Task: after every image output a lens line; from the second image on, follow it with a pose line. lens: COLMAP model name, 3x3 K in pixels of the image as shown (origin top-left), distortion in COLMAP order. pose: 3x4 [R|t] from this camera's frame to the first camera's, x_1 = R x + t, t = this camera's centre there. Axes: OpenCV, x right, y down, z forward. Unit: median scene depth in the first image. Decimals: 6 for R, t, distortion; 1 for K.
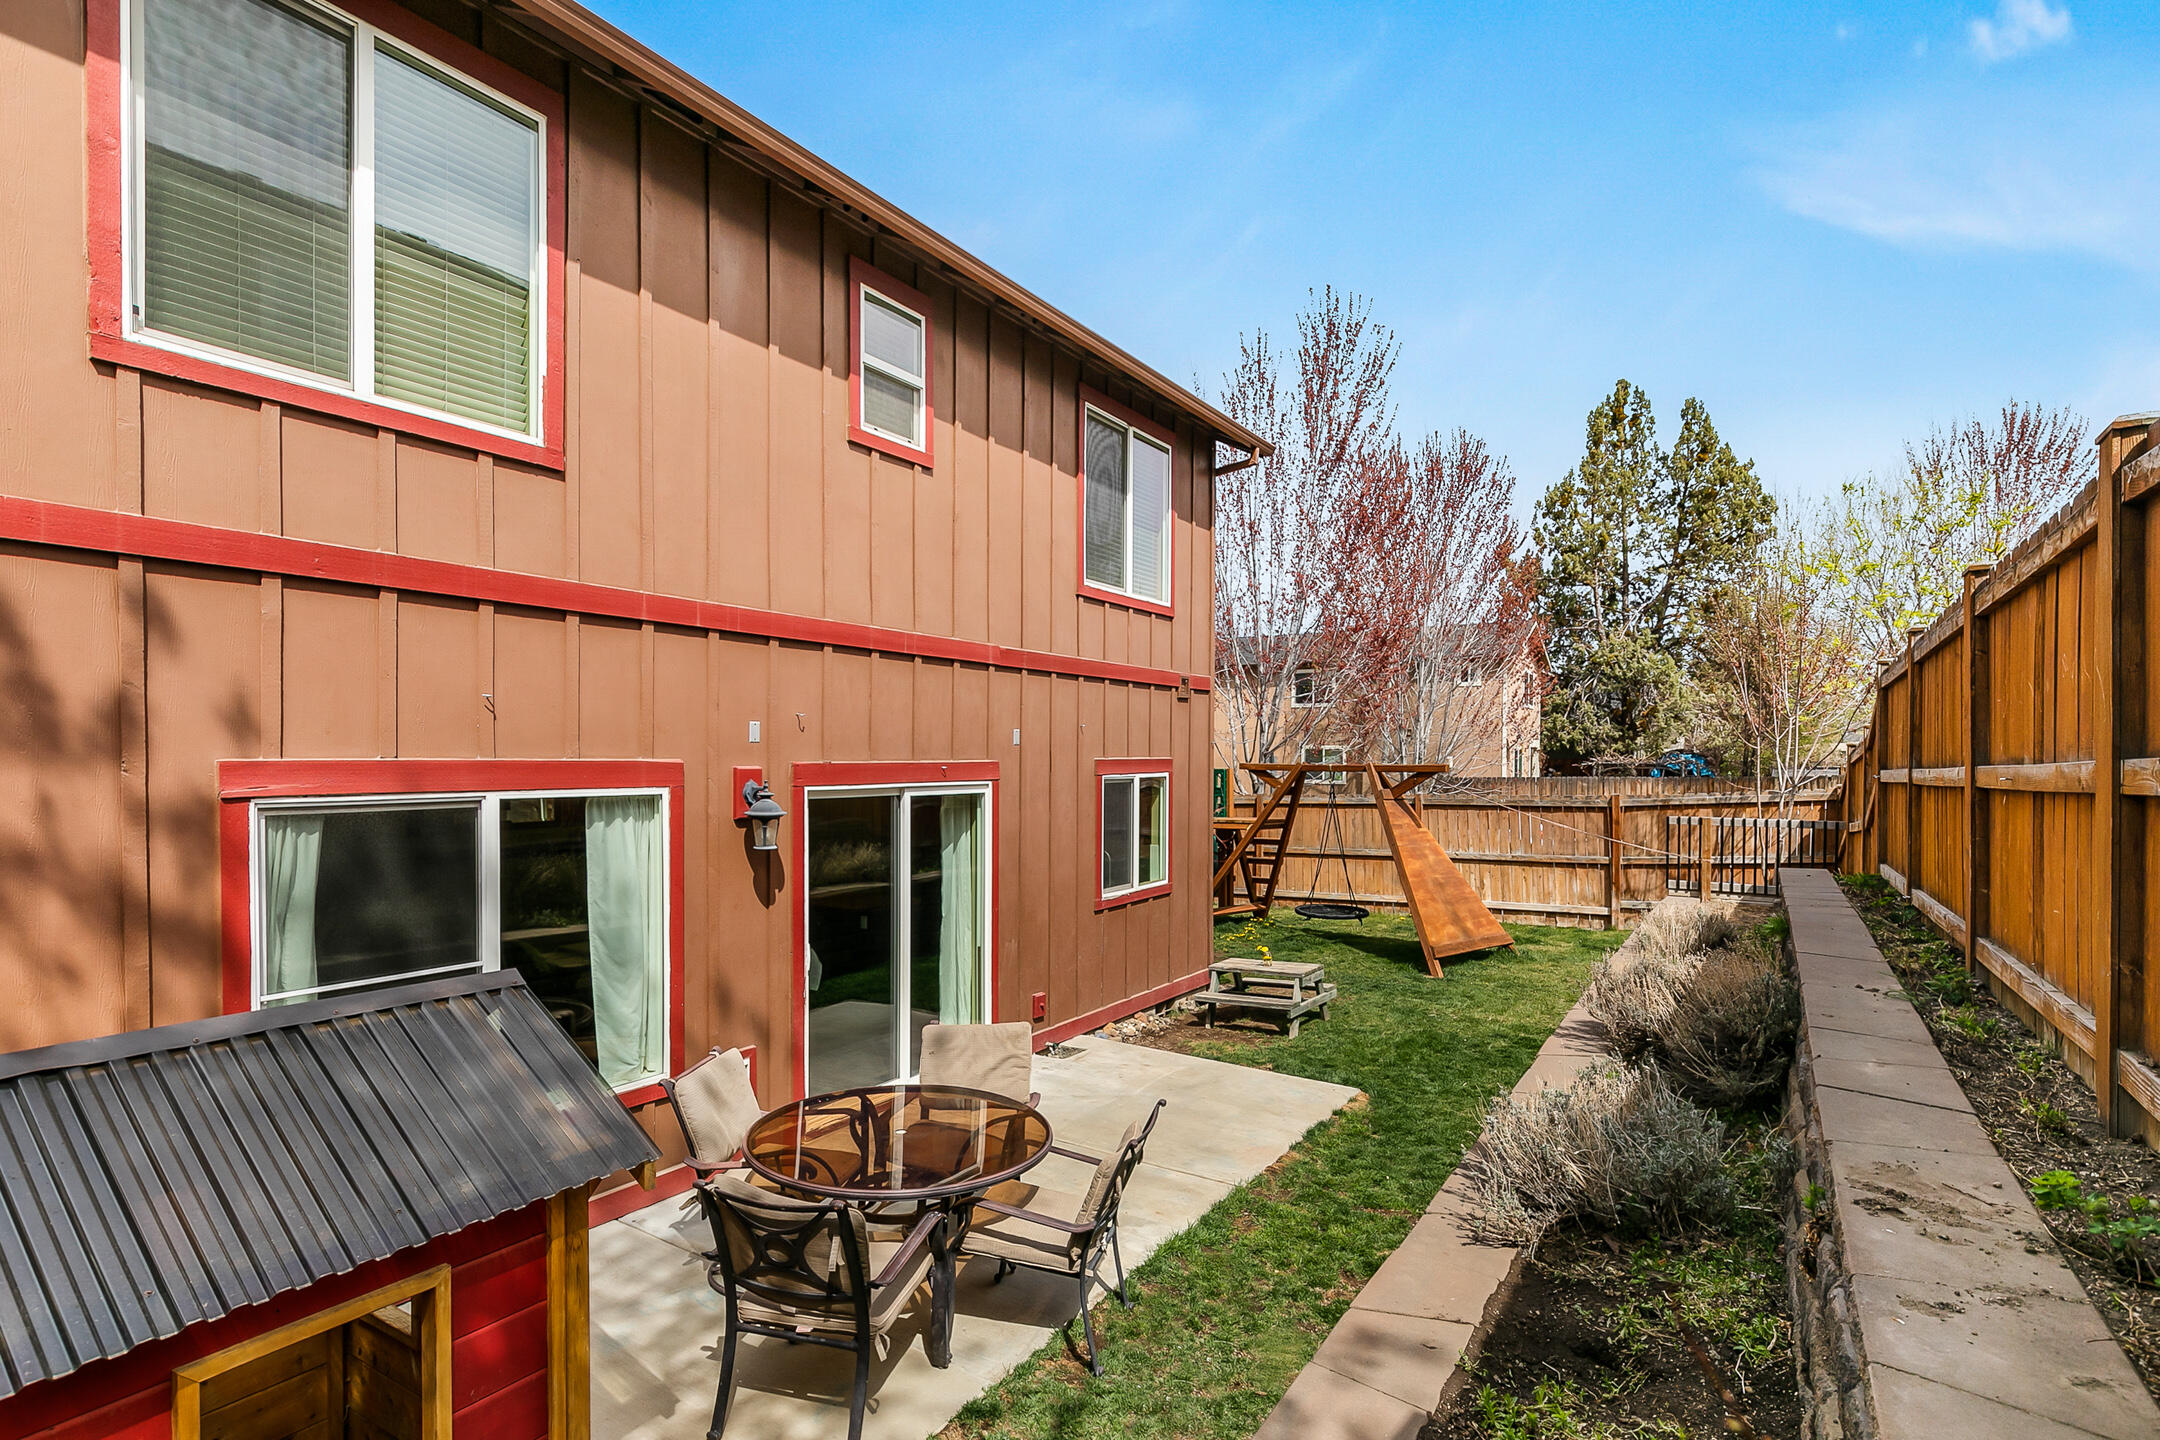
lens RADIAL K [[1006.3, 0, 1094.5], [0, 1006.3, 759.2], [0, 0, 1]] dist [0.005038, -0.001799]
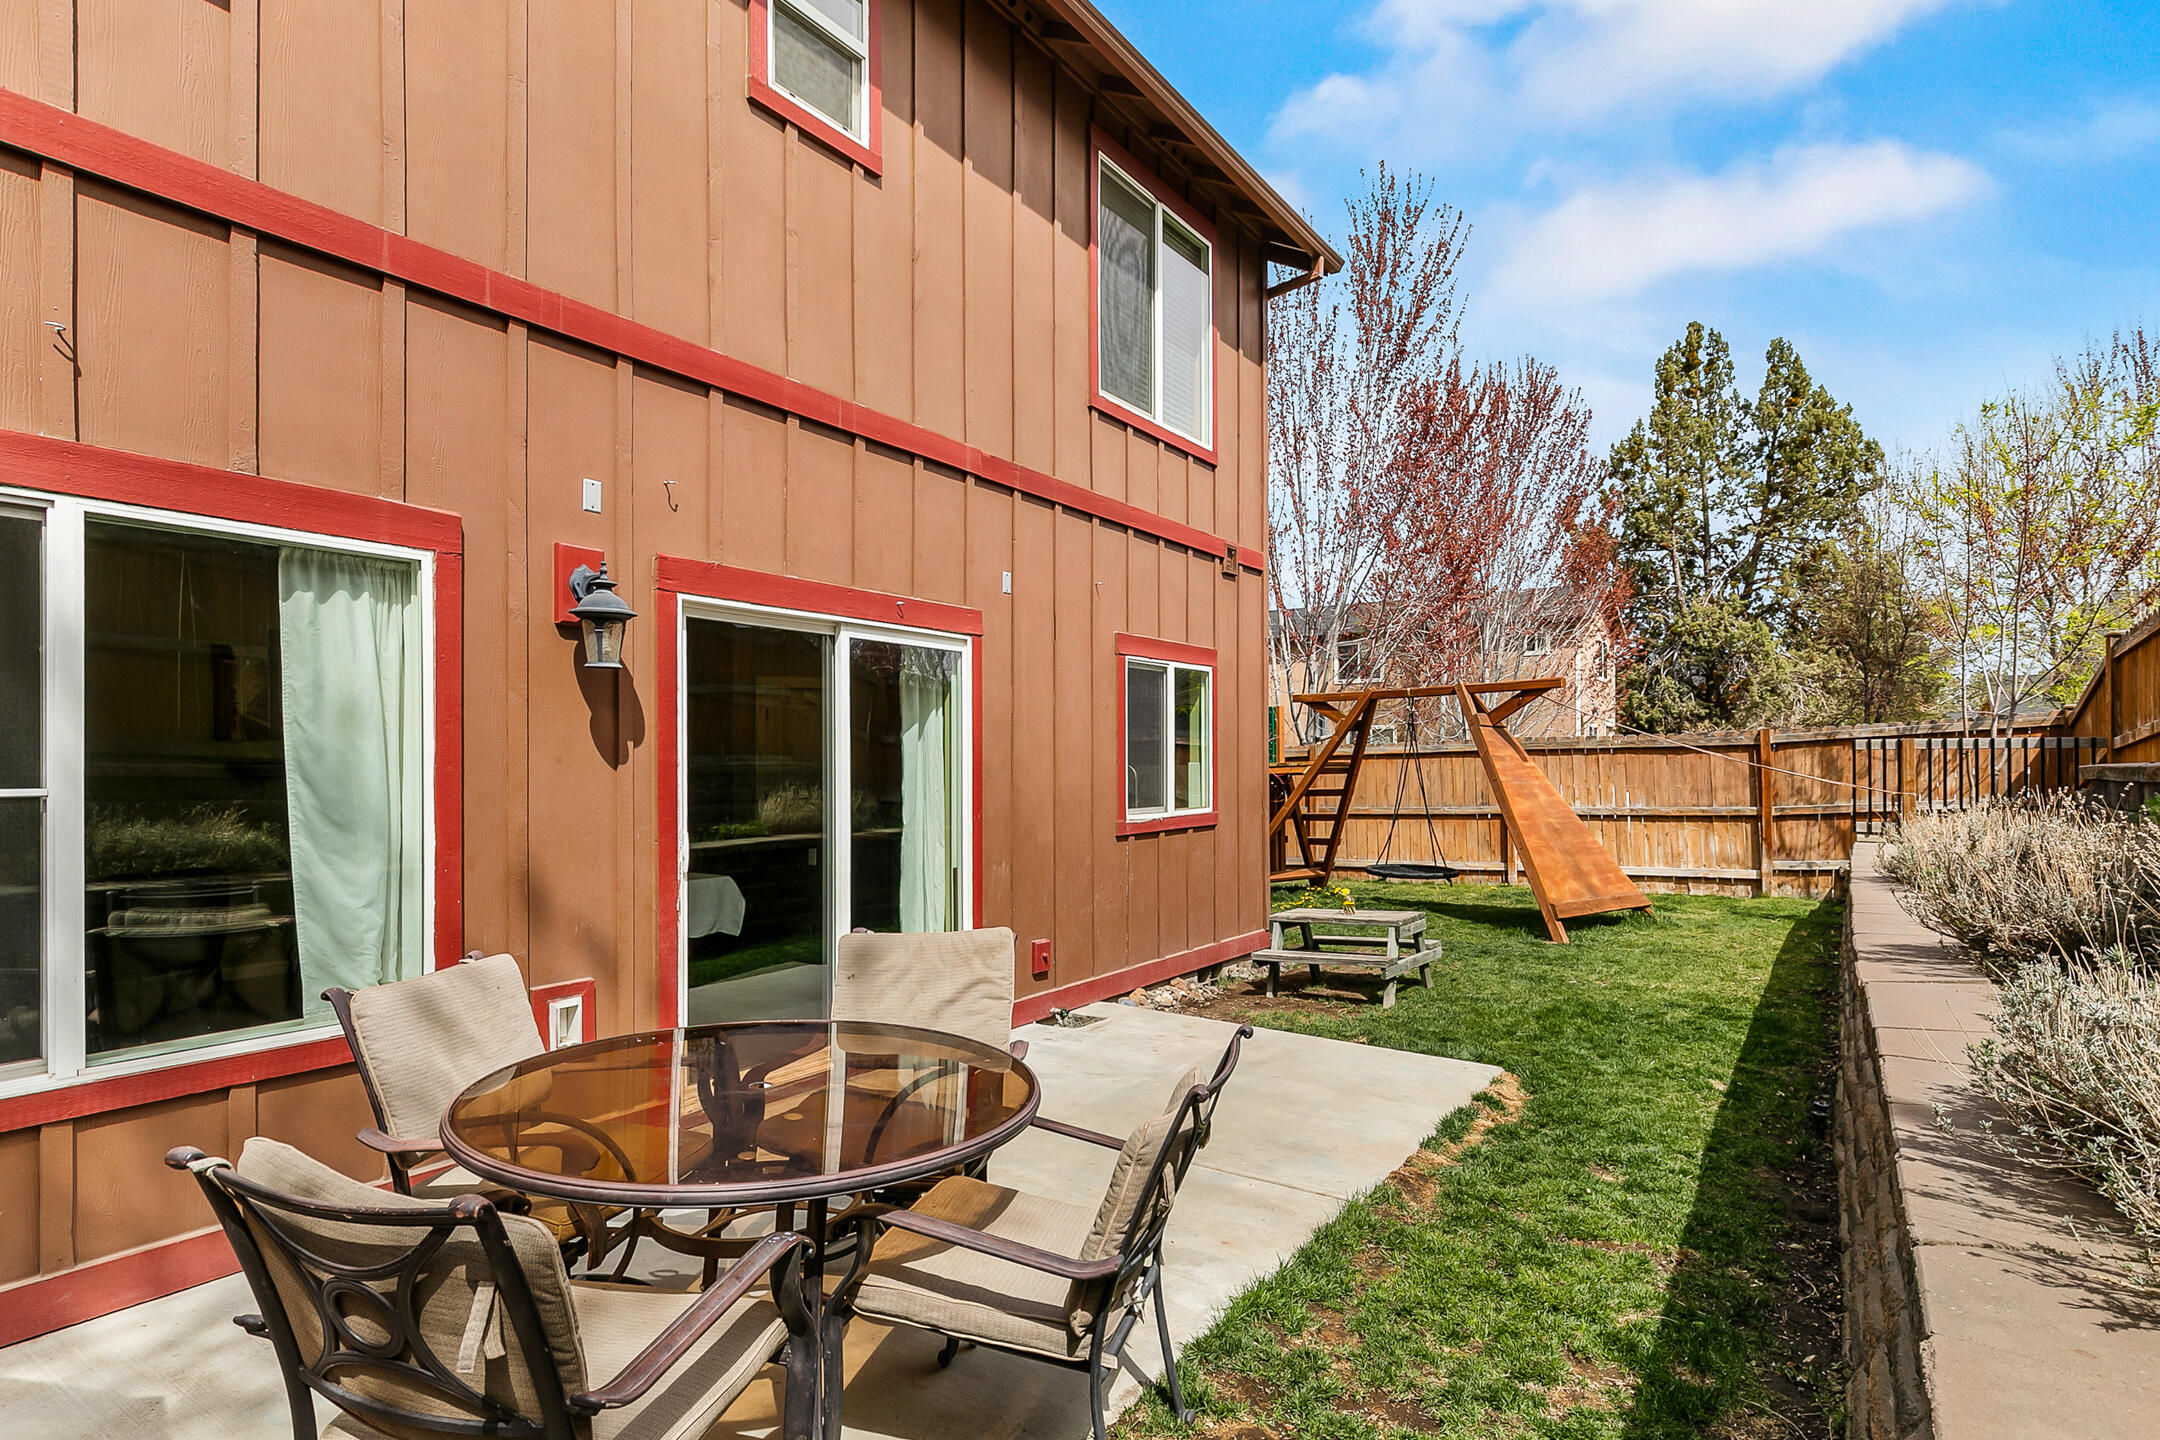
lens RADIAL K [[1069.4, 0, 1076.5], [0, 1069.4, 743.6], [0, 0, 1]] dist [0.002946, 0.002280]
pose [[0.999300, -0.008077, -0.036517, 0.000070], [0.007422, 0.999810, -0.018047, 0.106944], [0.036655, 0.017763, 0.999170, 0.231526]]
